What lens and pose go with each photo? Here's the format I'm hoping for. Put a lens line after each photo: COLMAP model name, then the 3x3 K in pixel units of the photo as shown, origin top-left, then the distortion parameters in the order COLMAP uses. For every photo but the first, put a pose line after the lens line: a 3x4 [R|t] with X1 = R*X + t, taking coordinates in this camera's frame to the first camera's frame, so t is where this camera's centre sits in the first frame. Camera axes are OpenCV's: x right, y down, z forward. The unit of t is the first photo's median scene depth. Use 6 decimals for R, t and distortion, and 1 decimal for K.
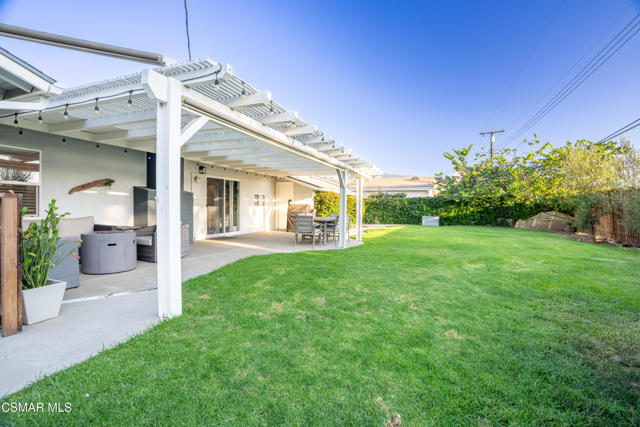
lens RADIAL K [[295.8, 0, 319.6], [0, 295.8, 211.8], [0, 0, 1]] dist [-0.044769, 0.011572]
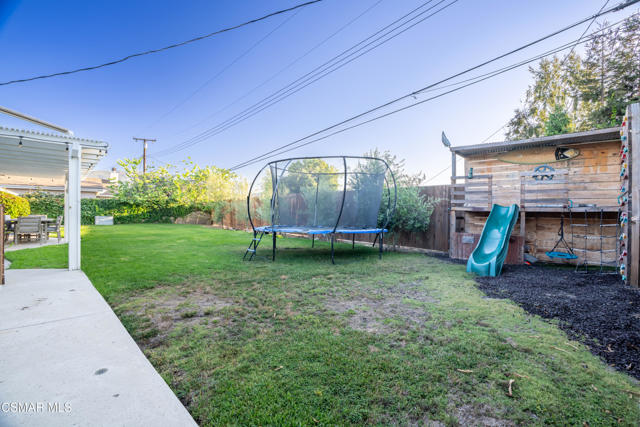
lens RADIAL K [[295.8, 0, 319.3], [0, 295.8, 211.6], [0, 0, 1]] dist [-0.044769, 0.011572]
pose [[0.447171, -0.006752, 0.894423, -0.245636], [0.005849, 0.999972, 0.004624, -0.002959], [-0.894430, 0.003164, 0.447198, -0.207095]]
